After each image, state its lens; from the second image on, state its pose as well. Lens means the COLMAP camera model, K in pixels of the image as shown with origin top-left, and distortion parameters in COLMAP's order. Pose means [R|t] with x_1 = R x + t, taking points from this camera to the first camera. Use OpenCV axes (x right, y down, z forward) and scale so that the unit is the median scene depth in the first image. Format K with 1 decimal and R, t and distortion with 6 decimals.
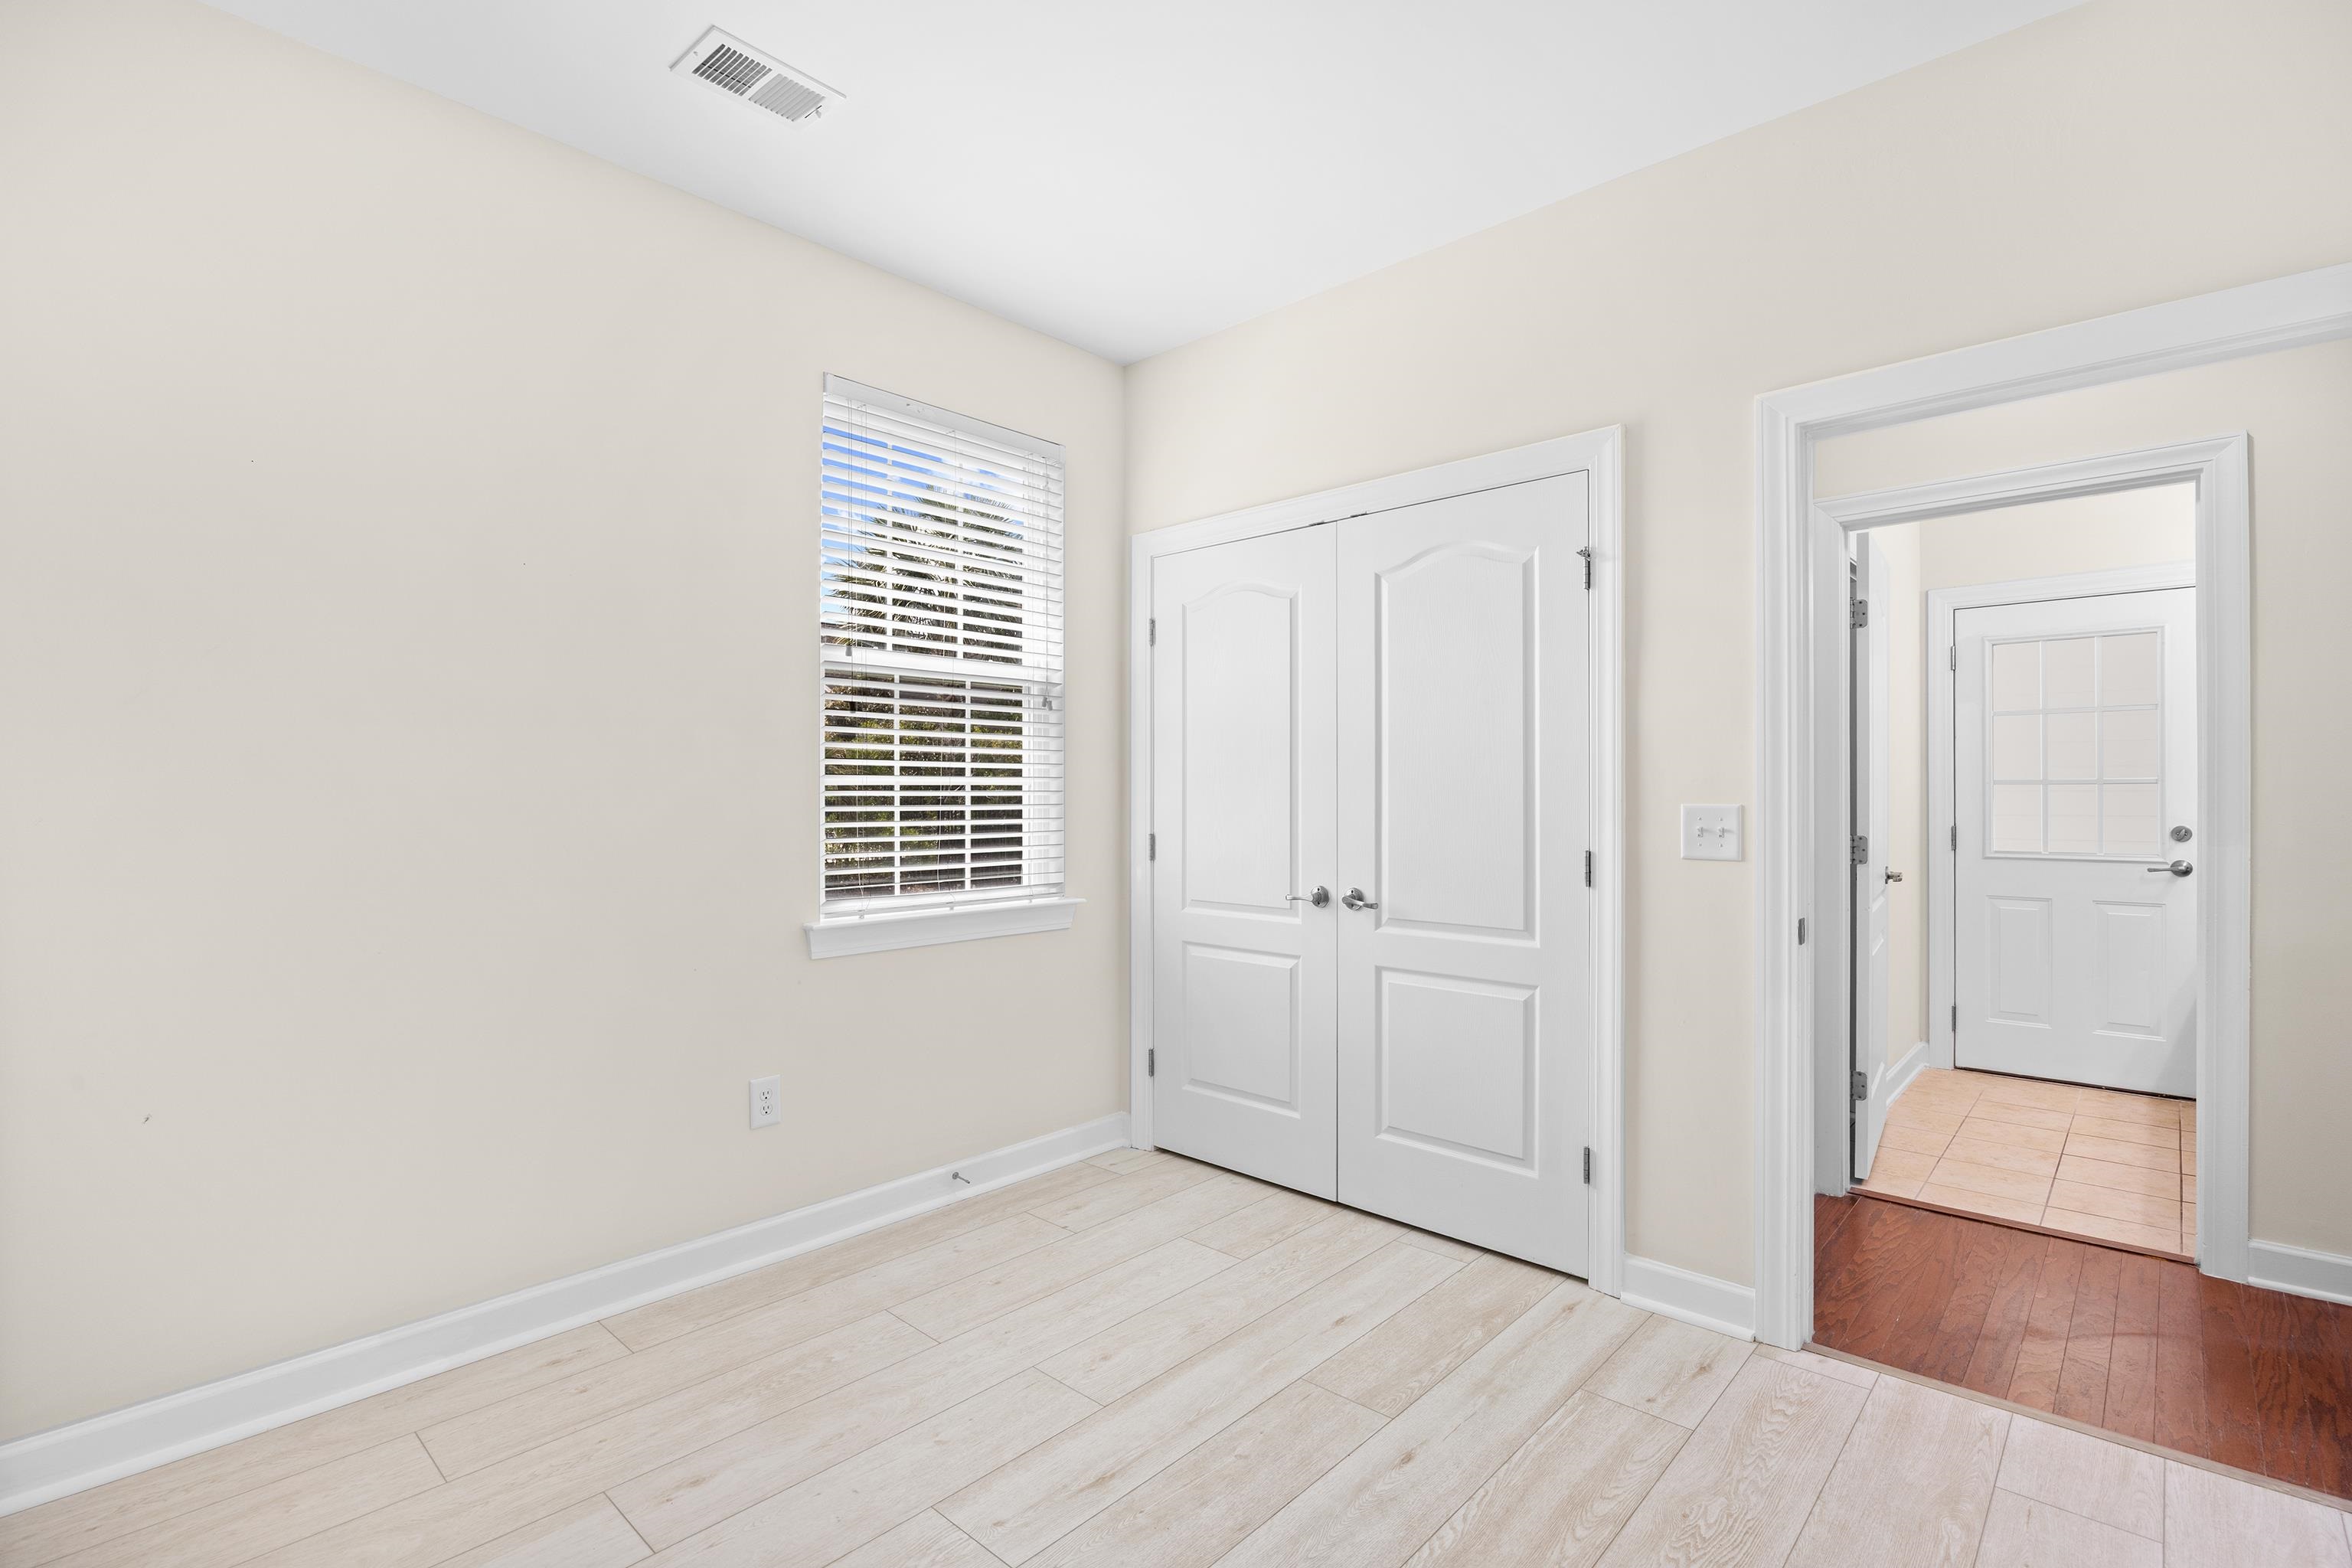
lens RADIAL K [[1100.1, 0, 1174.4], [0, 1100.1, 784.6], [0, 0, 1]] dist [-0.015829, 0.001658]
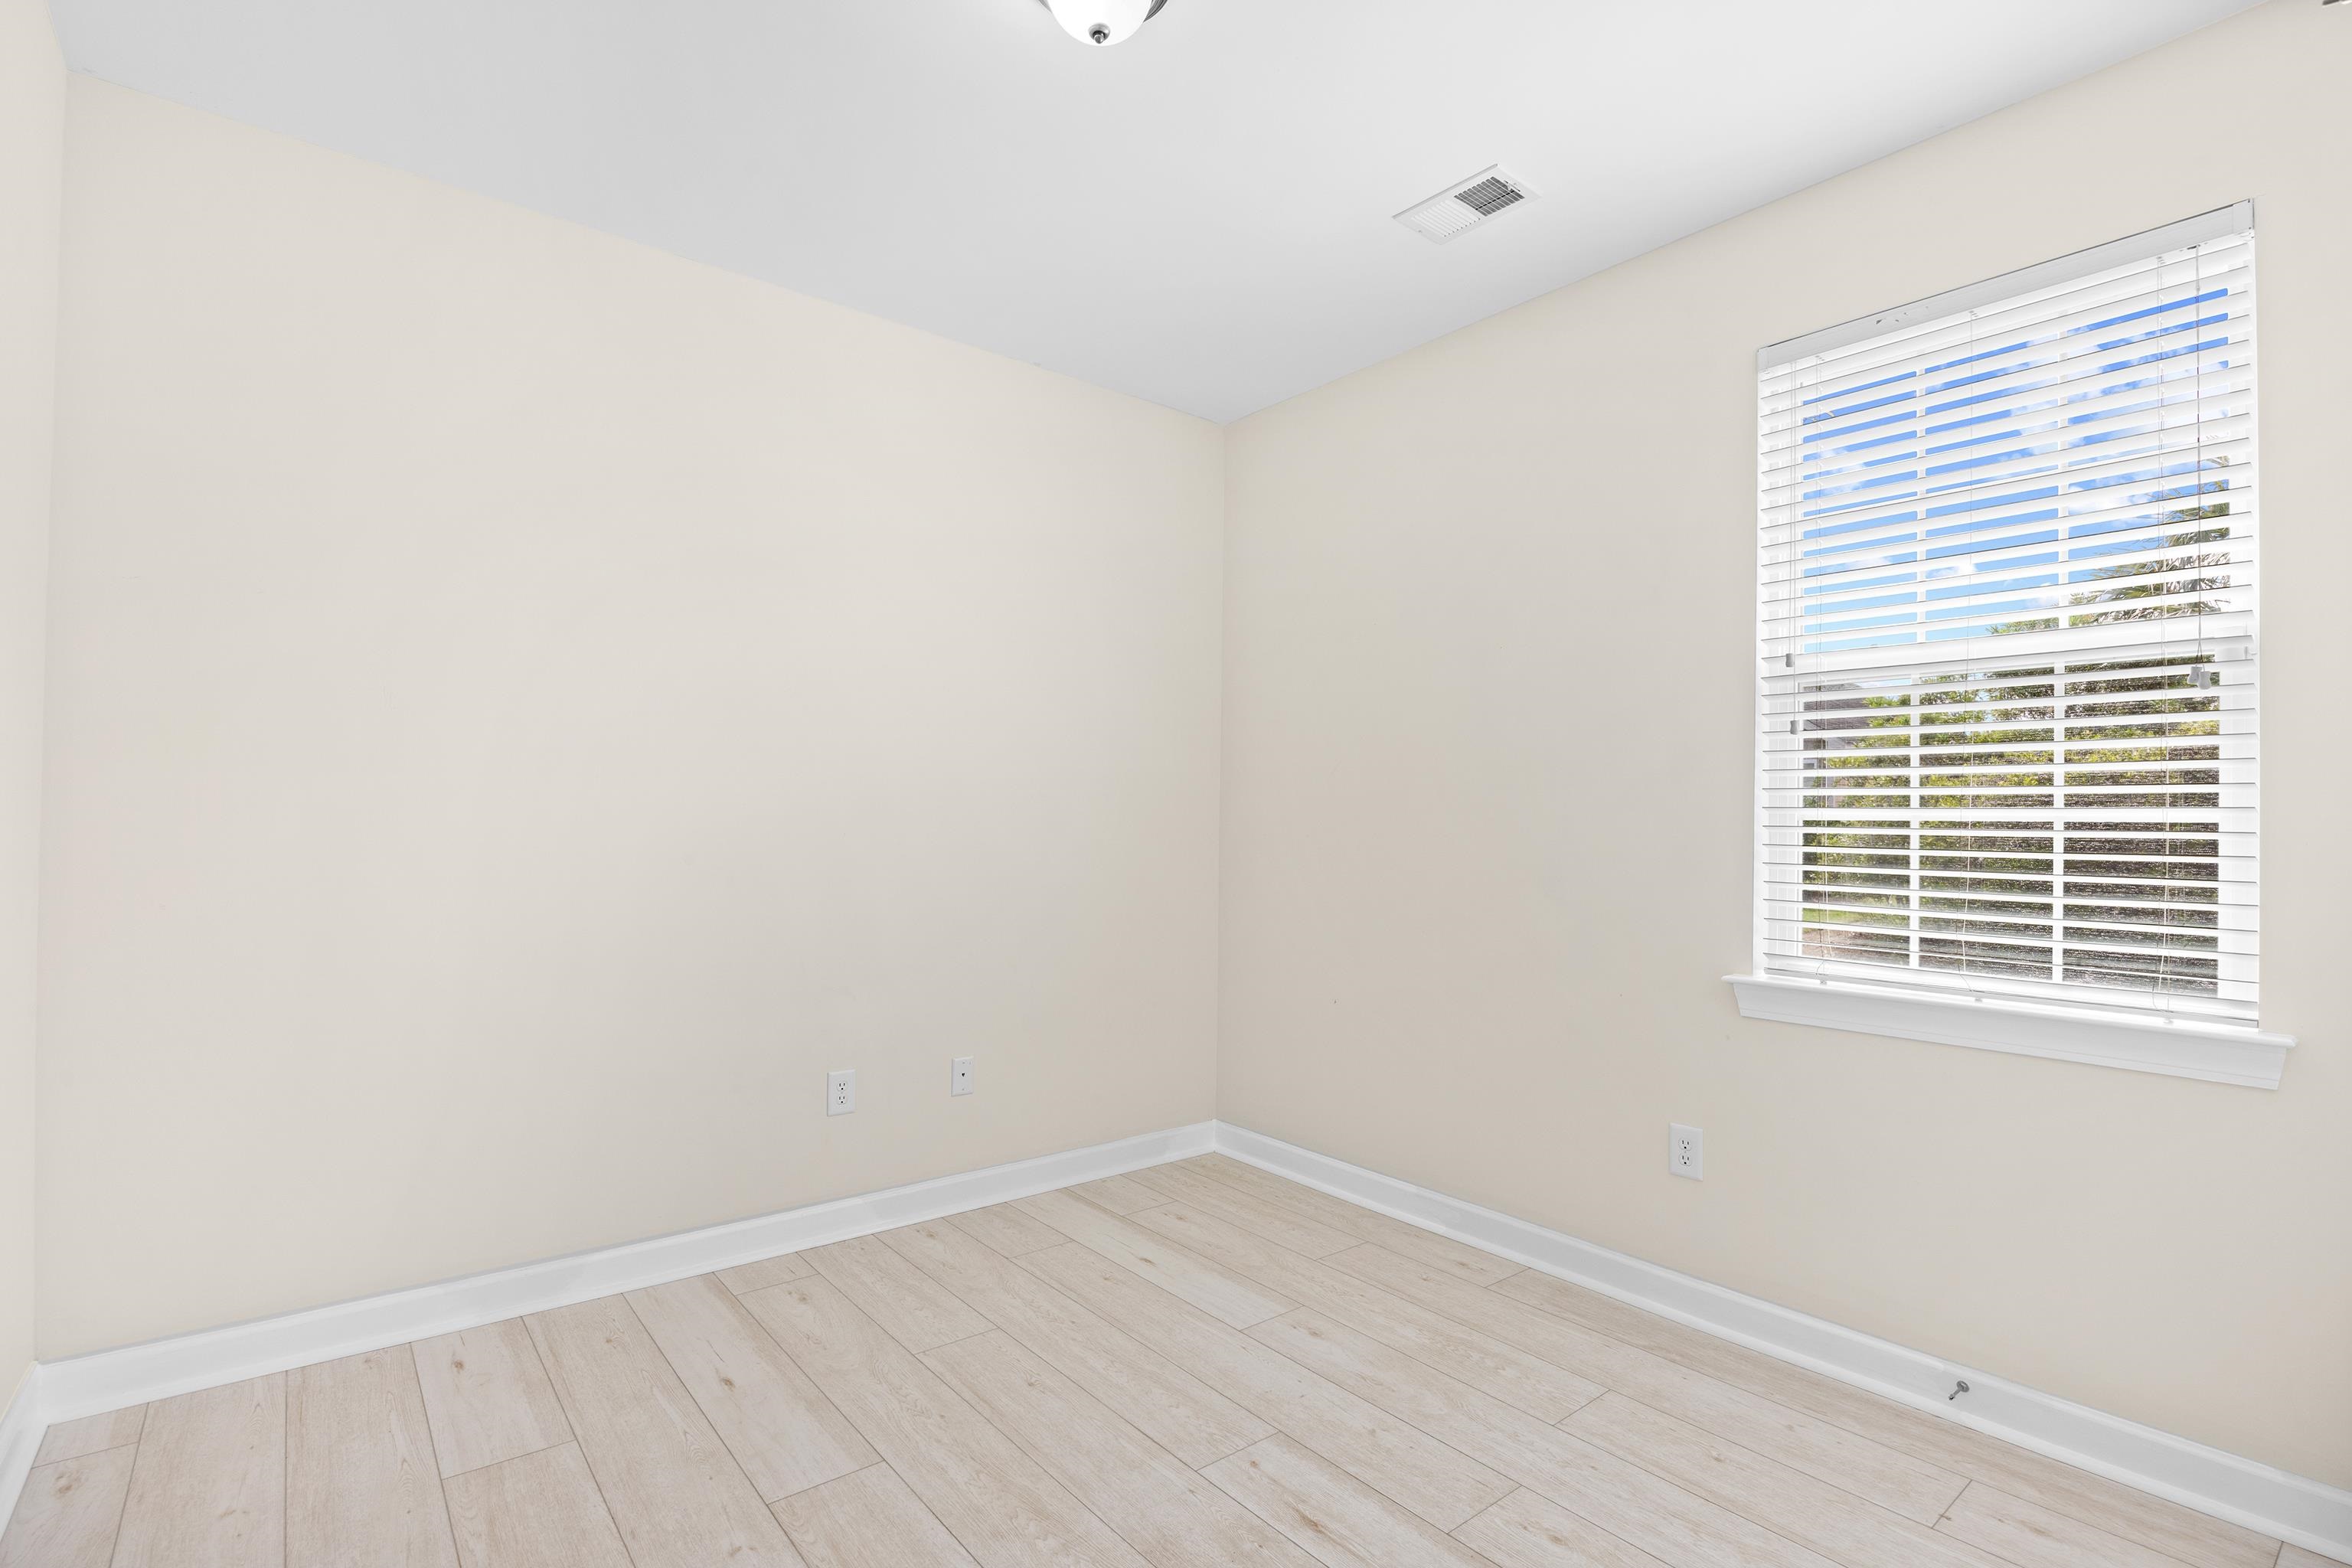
lens RADIAL K [[1100.1, 0, 1176.2], [0, 1100.1, 803.1], [0, 0, 1]] dist [-0.015829, 0.001658]
pose [[-0.148344, -0.016102, -0.988805, 0.598137], [-0.007434, 0.999857, -0.015166, 0.003822], [0.988908, 0.005100, -0.148443, 0.657083]]
